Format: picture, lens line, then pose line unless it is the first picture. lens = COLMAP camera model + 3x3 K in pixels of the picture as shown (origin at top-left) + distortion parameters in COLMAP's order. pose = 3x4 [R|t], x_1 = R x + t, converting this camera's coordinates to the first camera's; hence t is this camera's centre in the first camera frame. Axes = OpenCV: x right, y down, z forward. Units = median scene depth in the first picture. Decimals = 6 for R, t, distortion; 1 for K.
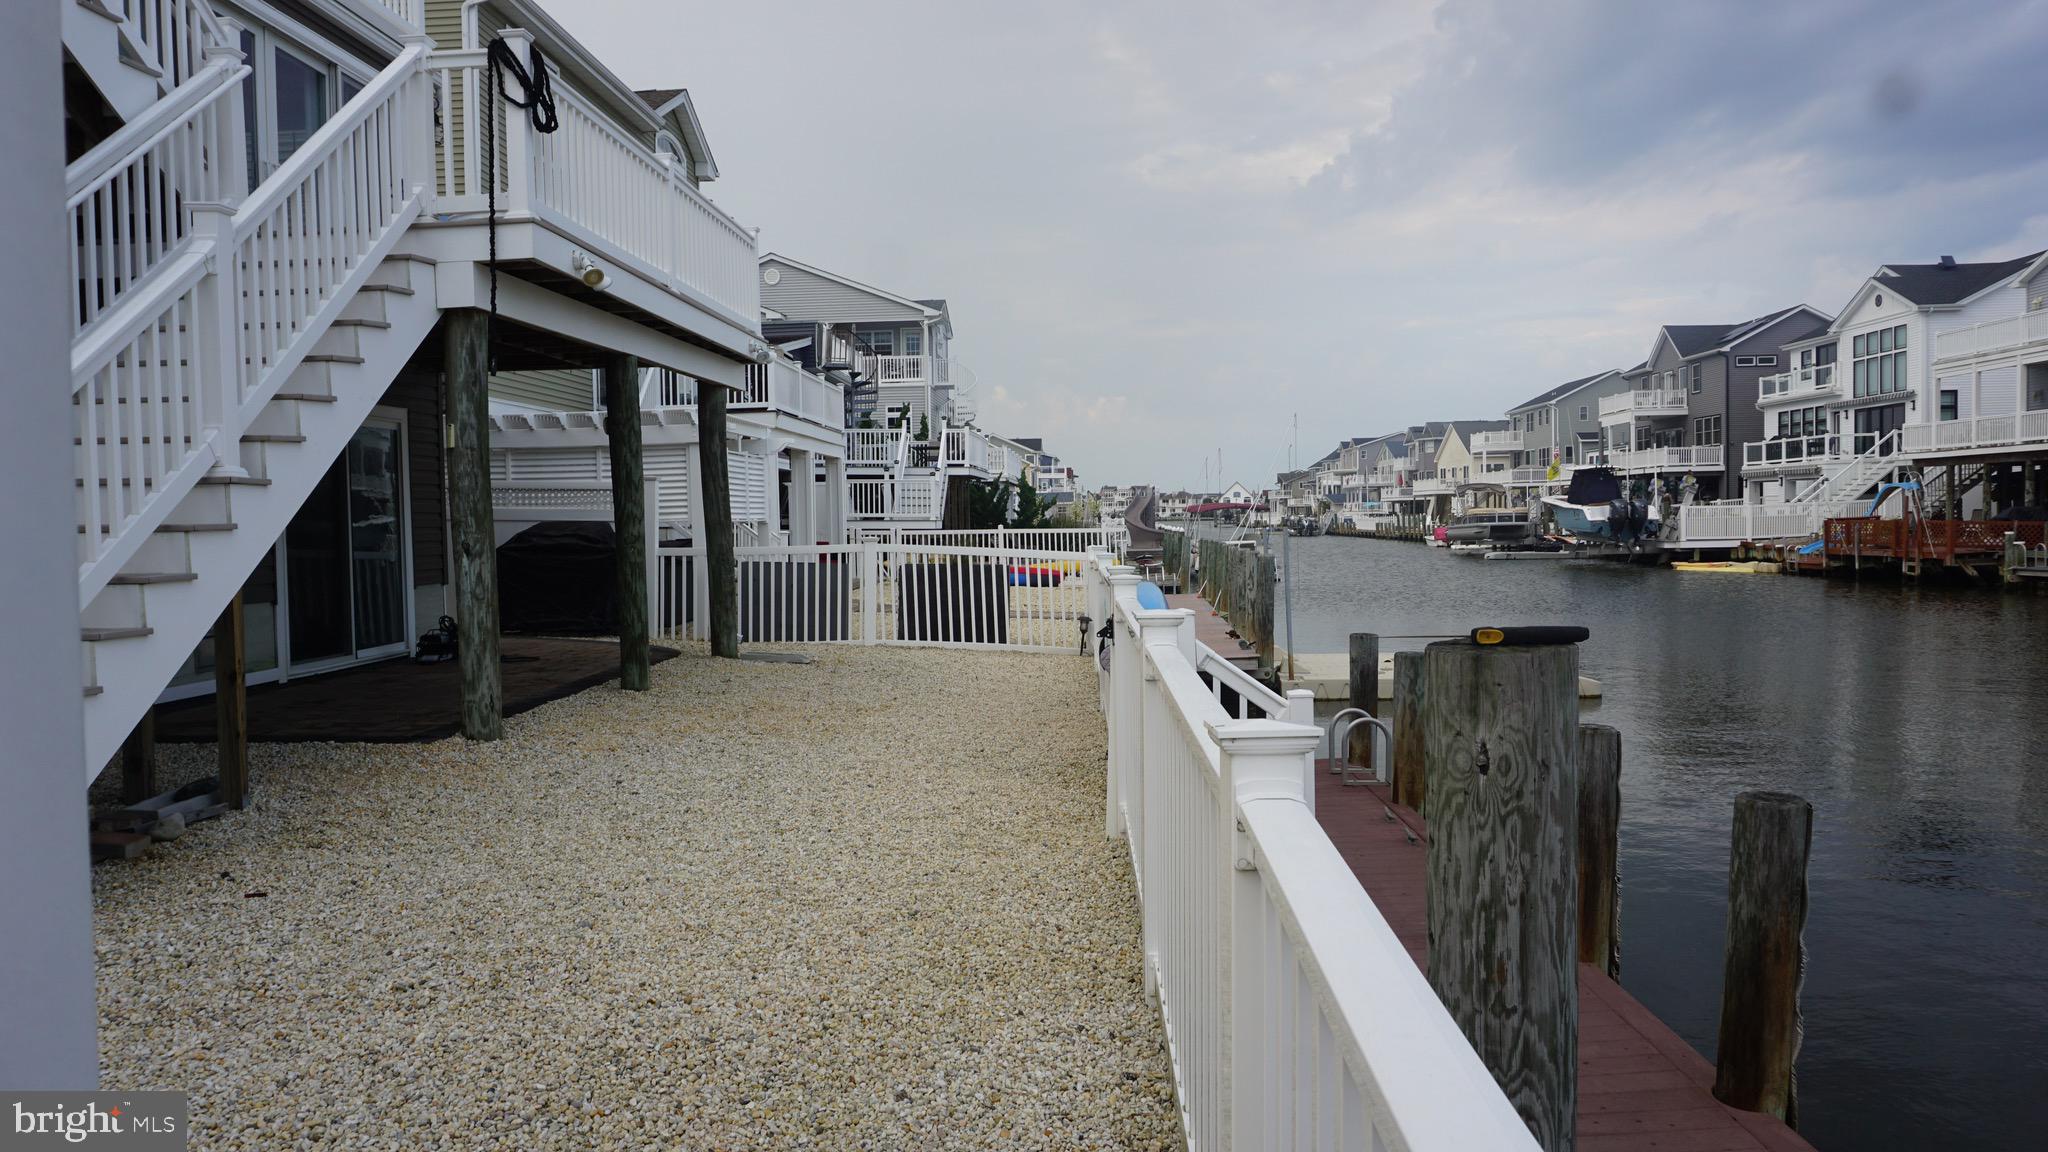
lens RADIAL K [[1372.4, 0, 1024.0], [0, 1372.4, 576.0], [0, 0, 1]] dist [-0.055746, 0.037995]
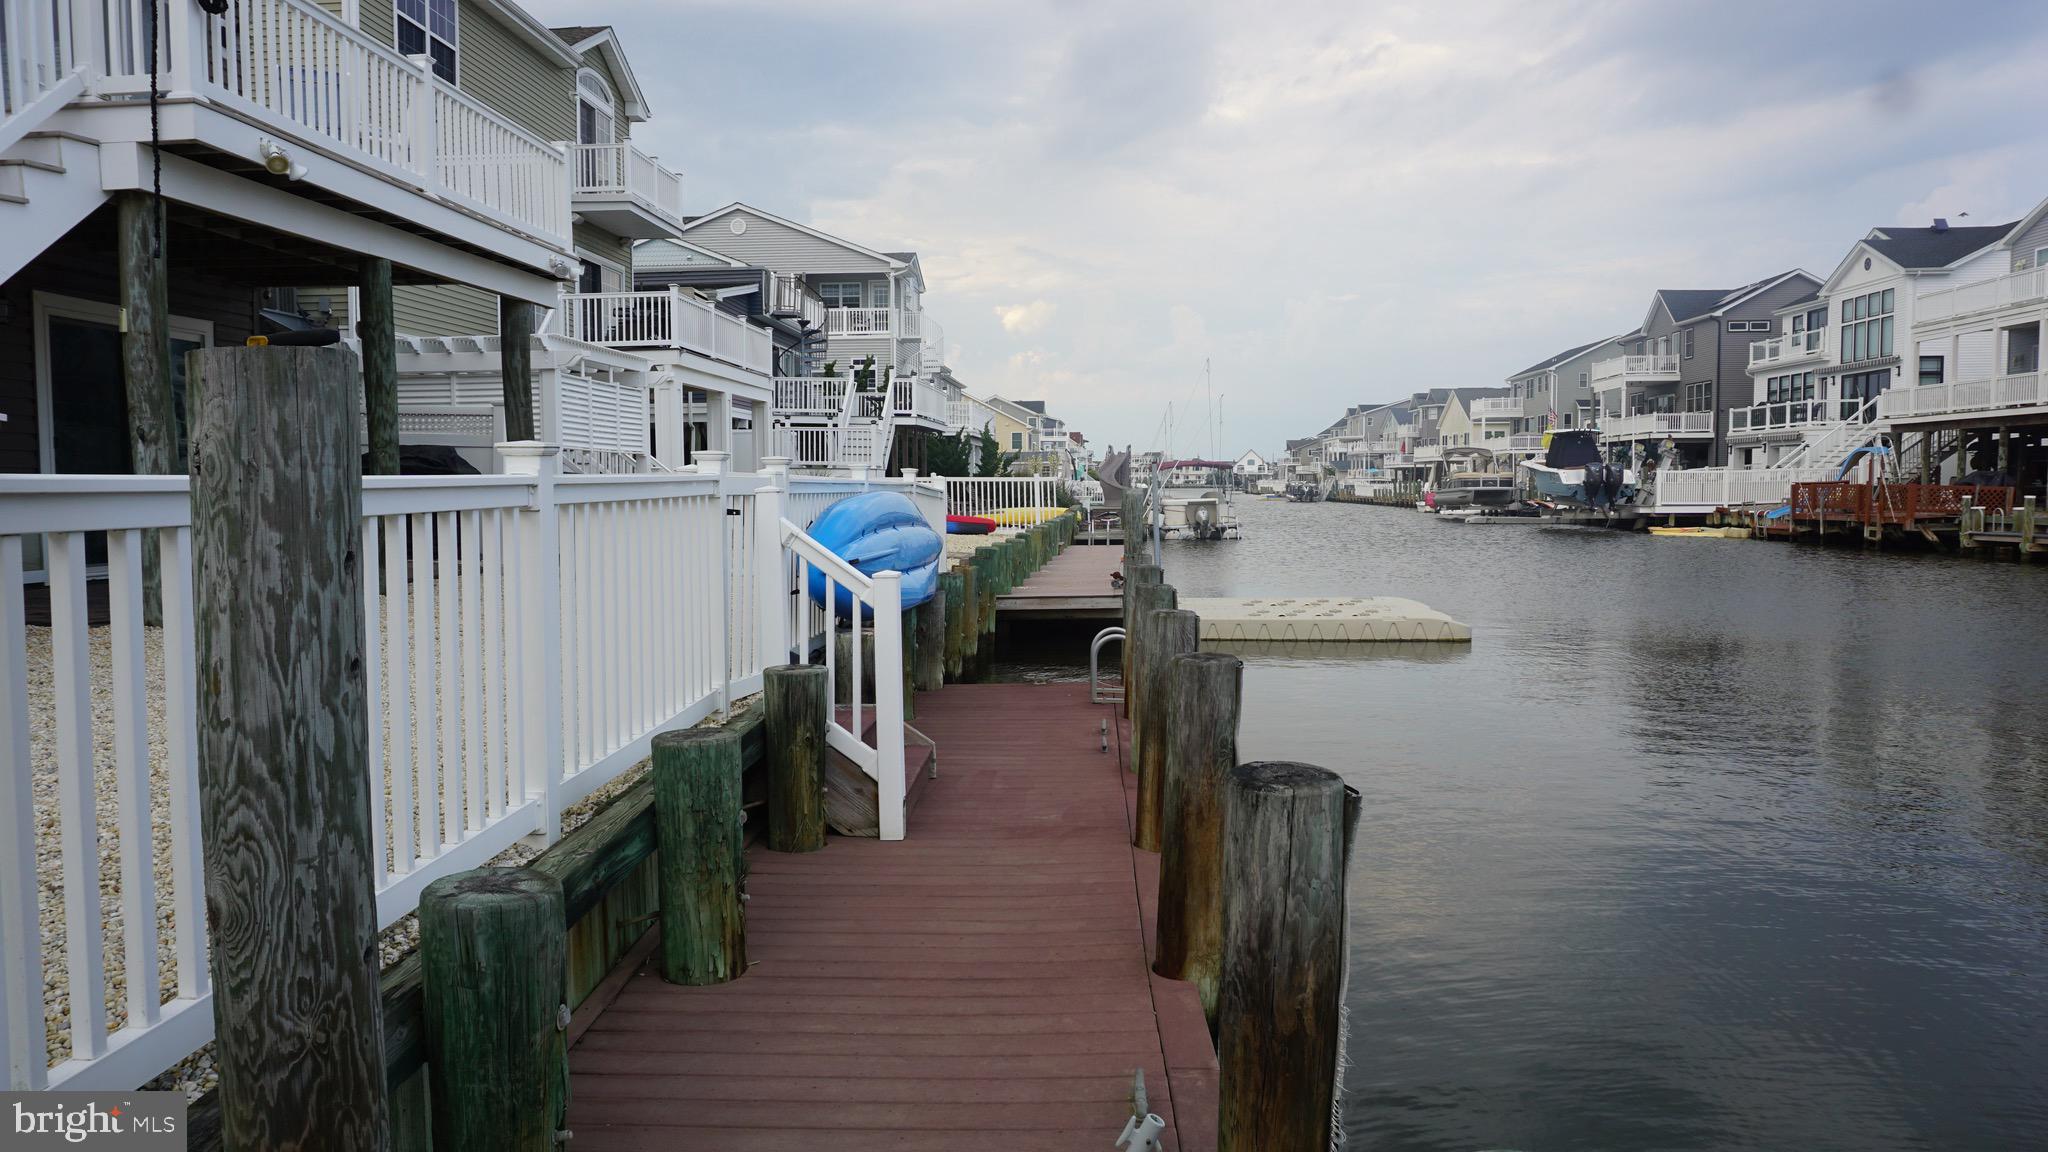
lens RADIAL K [[1373.9, 0, 1024.0], [0, 1373.9, 576.0], [0, 0, 1]] dist [-0.049619, 0.035326]
pose [[0.999799, 0.014516, -0.013860, 0.039589], [-0.014176, 0.999604, 0.024303, 0.007842], [0.014207, -0.024102, 0.999609, 0.002343]]
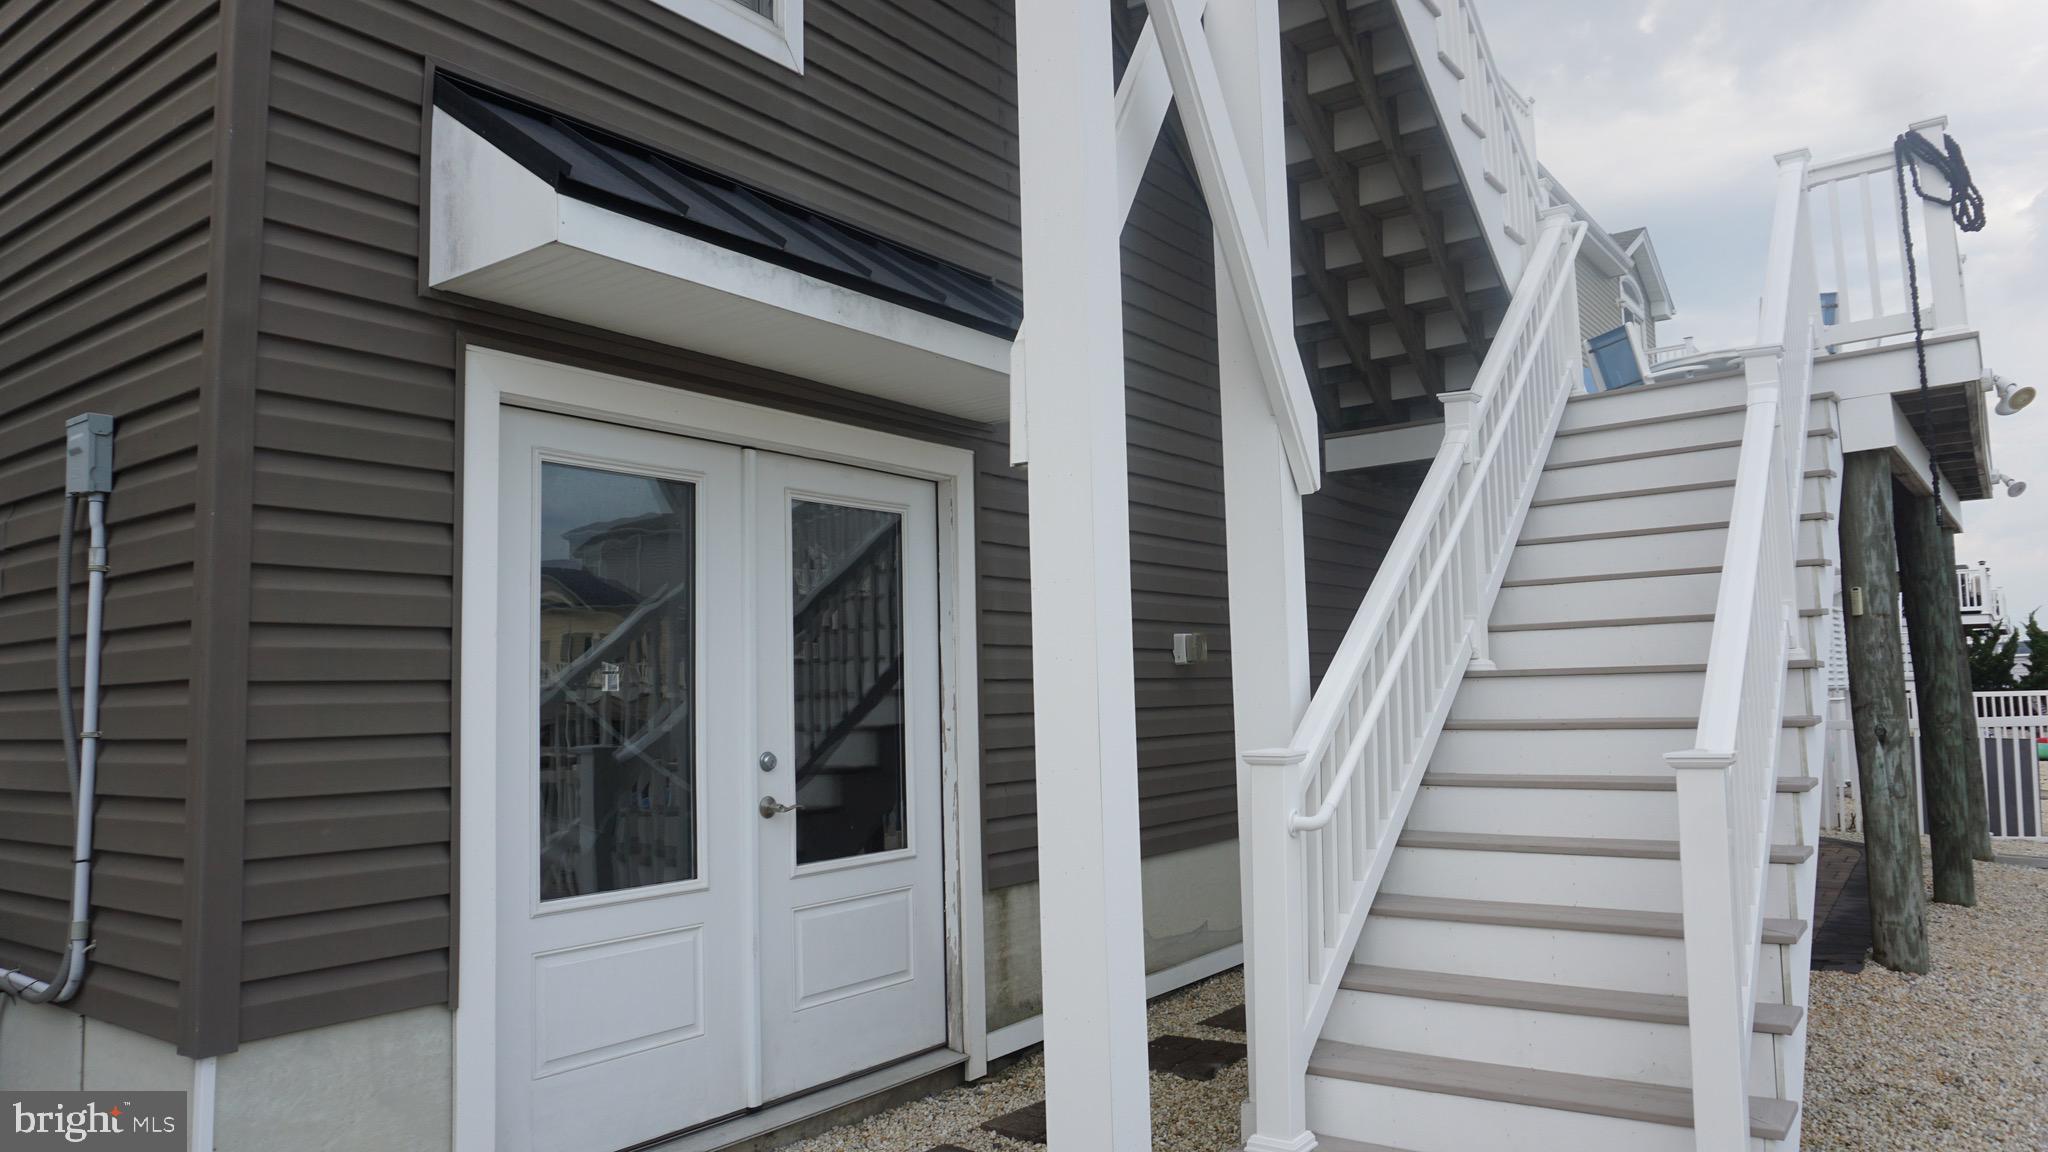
lens RADIAL K [[1400.3, 0, 1024.0], [0, 1400.3, 576.0], [0, 0, 1]] dist [-0.045538, 0.001072]
pose [[0.842106, -0.061119, -0.535837, -0.062010], [-0.004532, 0.992721, -0.120355, -0.002137], [0.539293, 0.103780, 0.835699, 0.001429]]
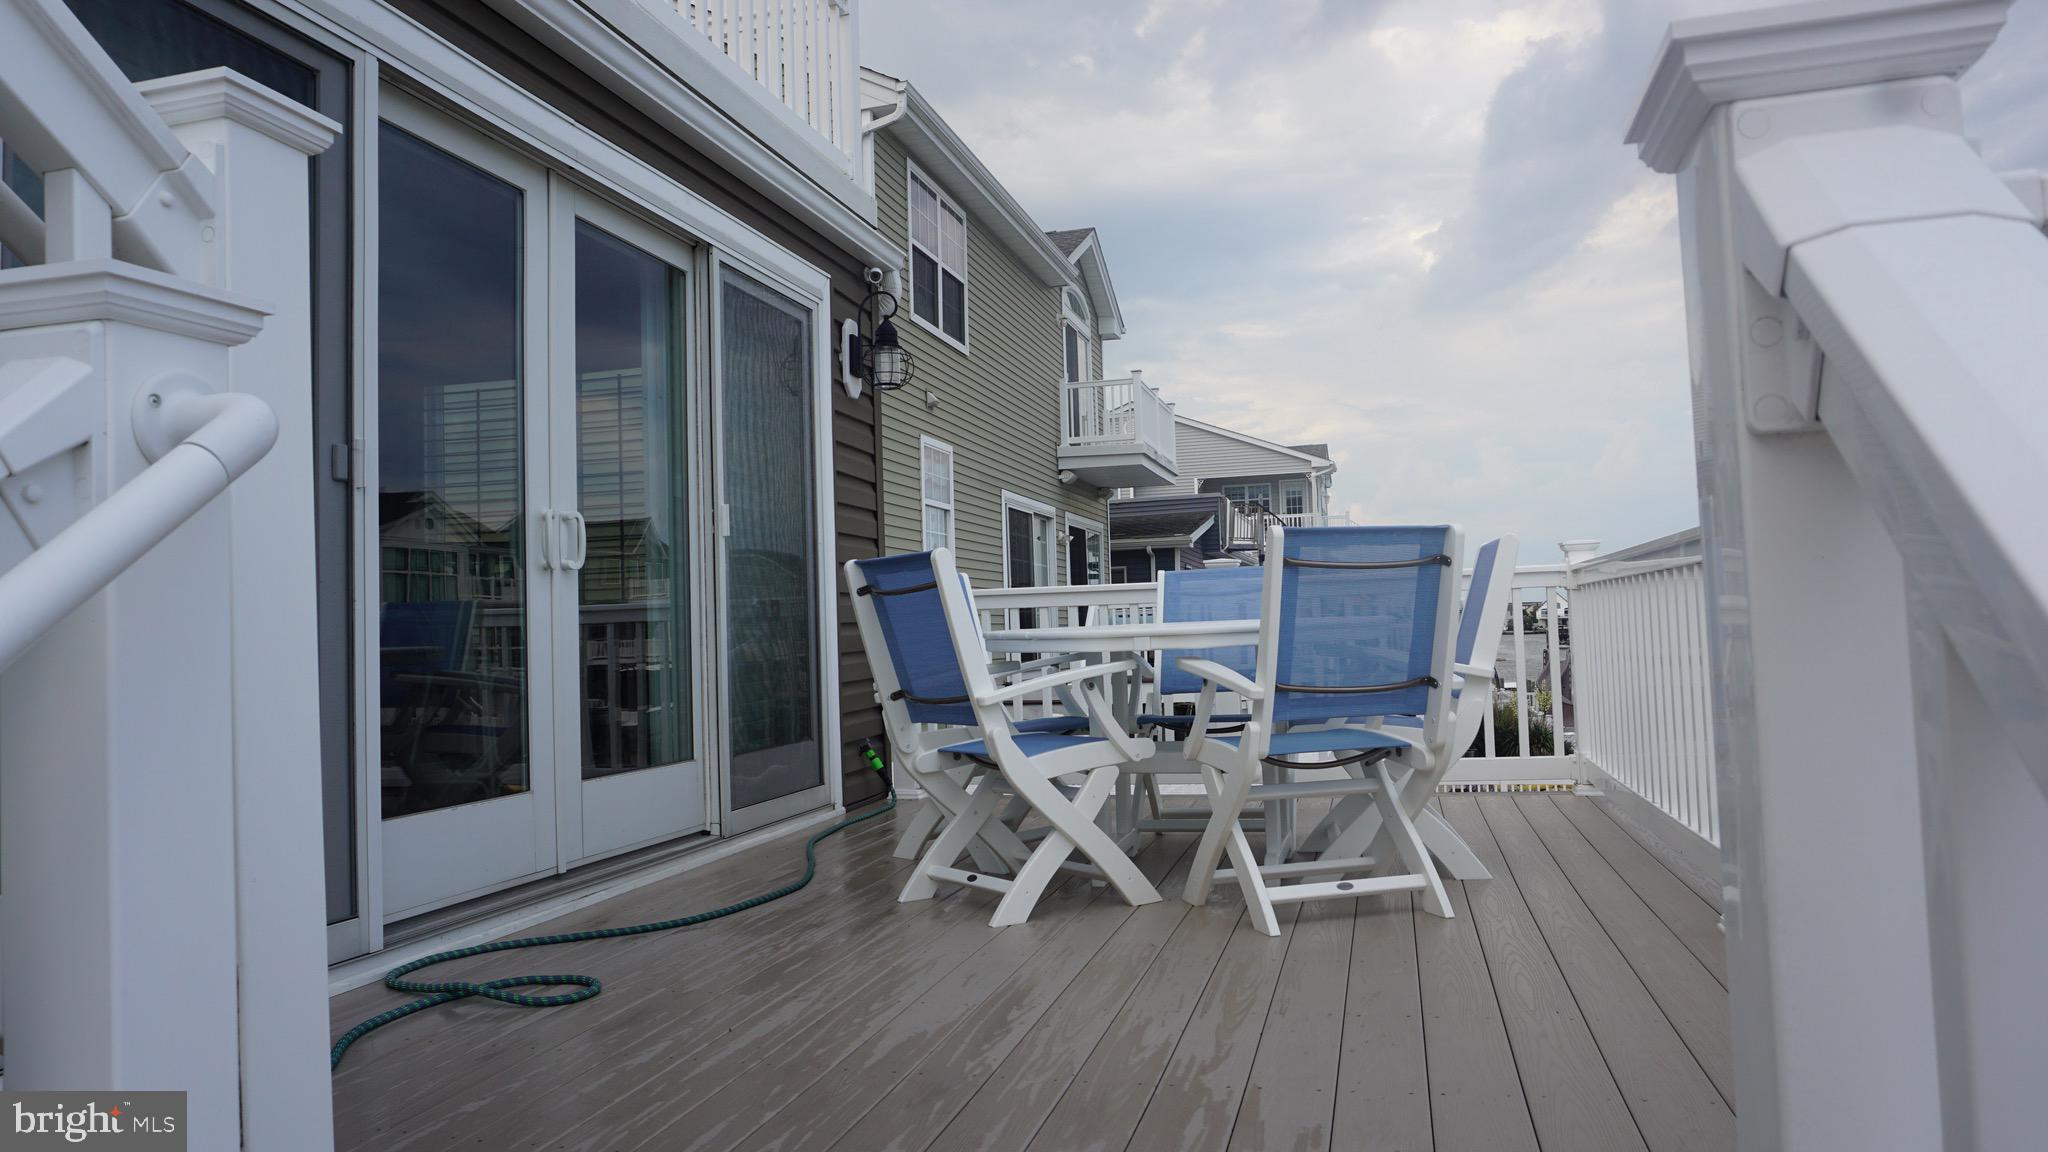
lens RADIAL K [[1372.4, 0, 1024.0], [0, 1372.4, 576.0], [0, 0, 1]] dist [-0.055746, 0.037995]
pose [[0.978829, -0.023730, -0.203301, -0.073664], [0.007495, 0.996746, -0.080259, -0.053891], [0.204544, 0.077036, 0.975821, 0.136704]]
